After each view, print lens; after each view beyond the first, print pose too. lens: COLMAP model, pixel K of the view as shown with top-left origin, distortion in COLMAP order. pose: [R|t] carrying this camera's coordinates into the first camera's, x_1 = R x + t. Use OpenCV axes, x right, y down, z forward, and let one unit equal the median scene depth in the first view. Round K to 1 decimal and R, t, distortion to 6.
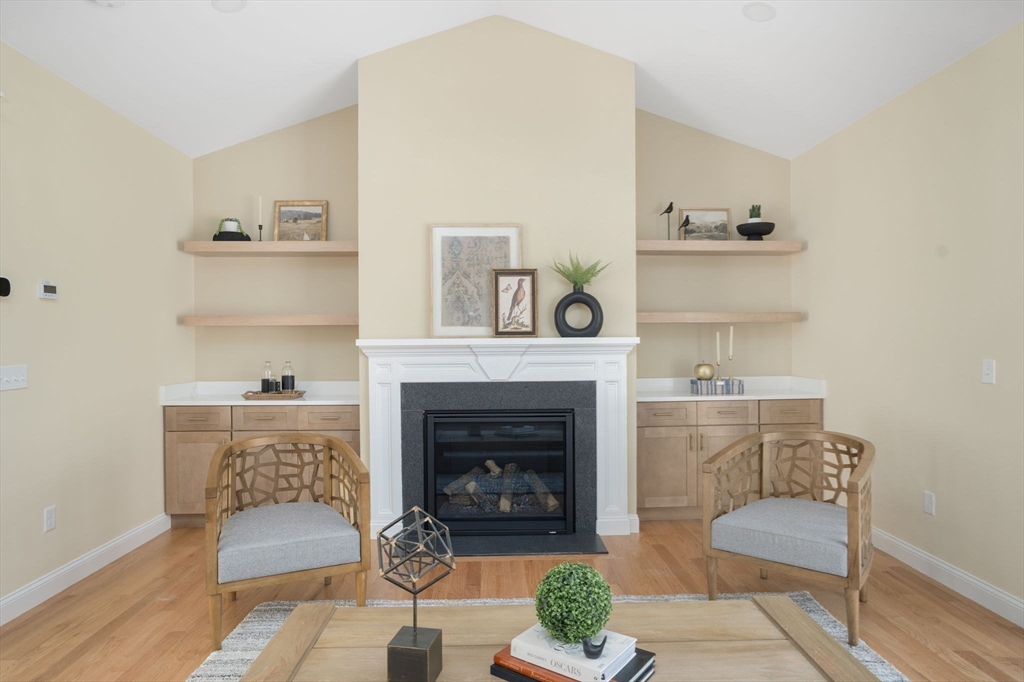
lens RADIAL K [[602.0, 0, 512.7], [0, 602.0, 338.8], [0, 0, 1]] dist [-0.035635, 0.015924]
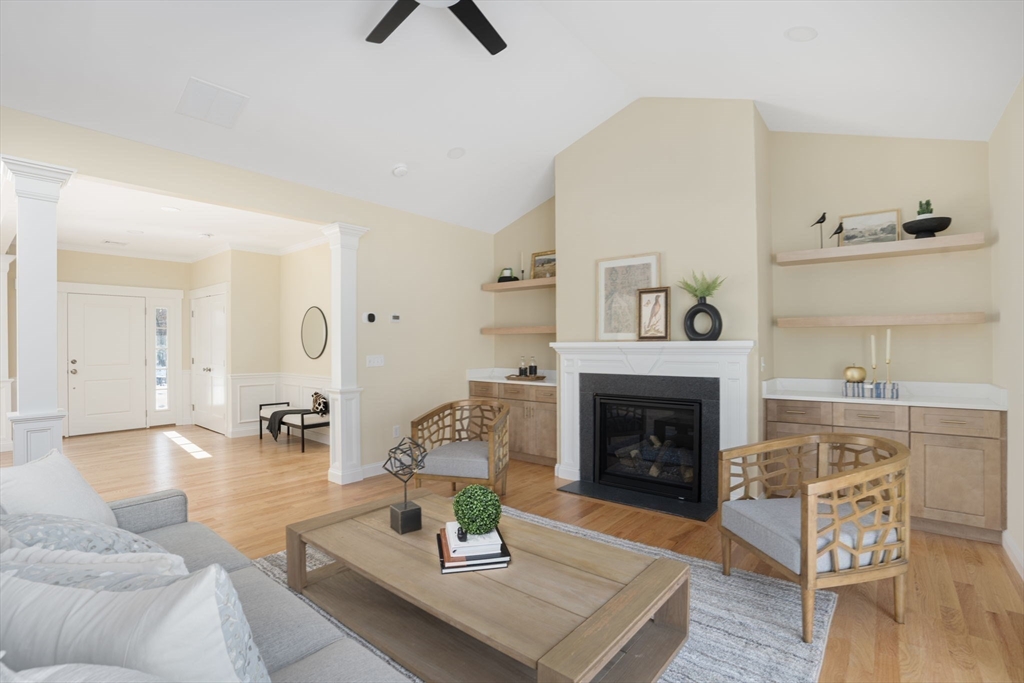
lens RADIAL K [[465.5, 0, 518.9], [0, 465.5, 341.2], [0, 0, 1]] dist [-0.055407, 0.001870]
pose [[0.766565, -0.001199, -0.642166, 0.407735], [0.001600, 0.999999, 0.000044, -0.002456], [0.642165, -0.001061, 0.766565, 0.055093]]
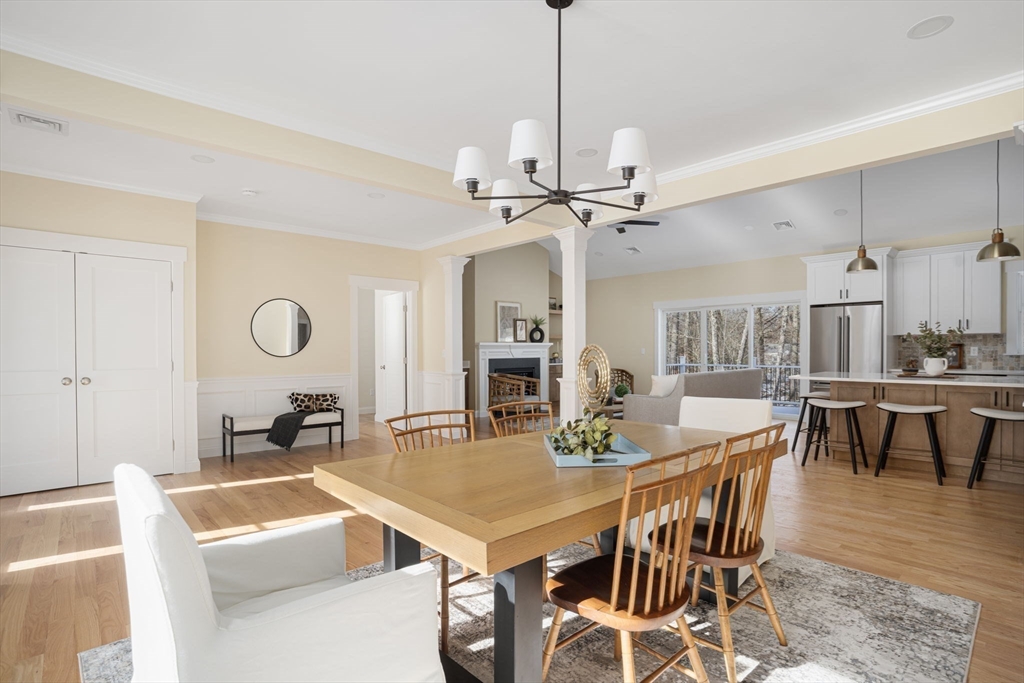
lens RADIAL K [[526.8, 0, 506.1], [0, 526.8, 346.5], [0, 0, 1]] dist [-0.023310, 0.000079]
pose [[0.760334, 0.007828, 0.649486, -1.623978], [-0.002805, 0.999958, -0.008768, 0.037905], [-0.649527, 0.004845, 0.760323, -0.828417]]
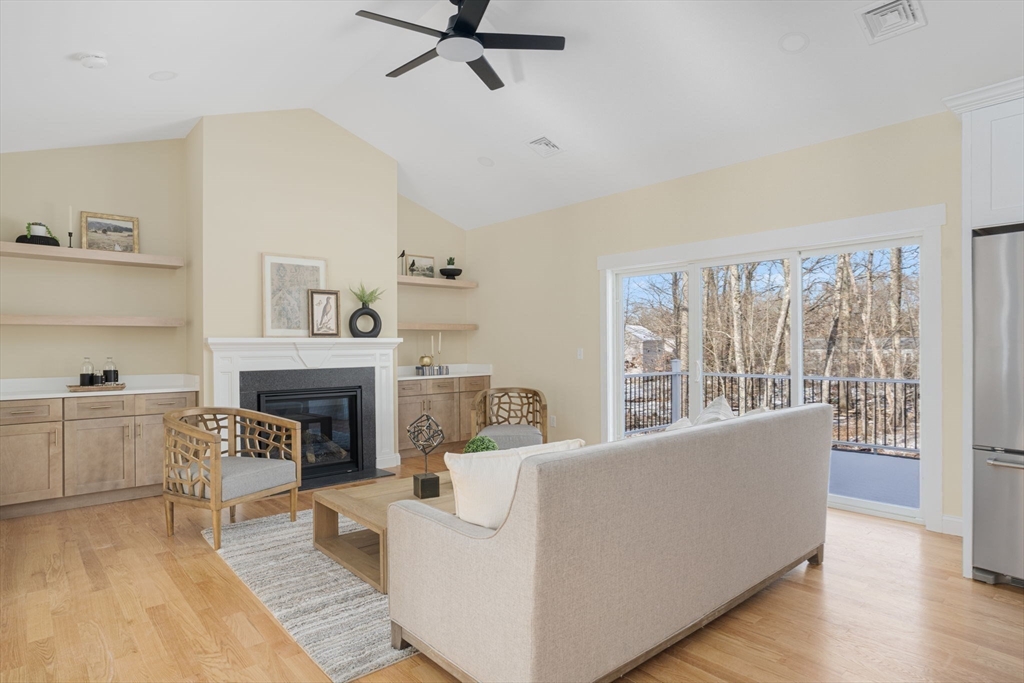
lens RADIAL K [[560.8, 0, 483.3], [0, 560.8, 341.0], [0, 0, 1]] dist [-0.027172, 0.001568]
pose [[0.798524, 0.006887, 0.601924, -0.481723], [0.000566, 0.999926, -0.012192, 0.021700], [-0.601963, 0.010077, 0.798460, -0.282581]]
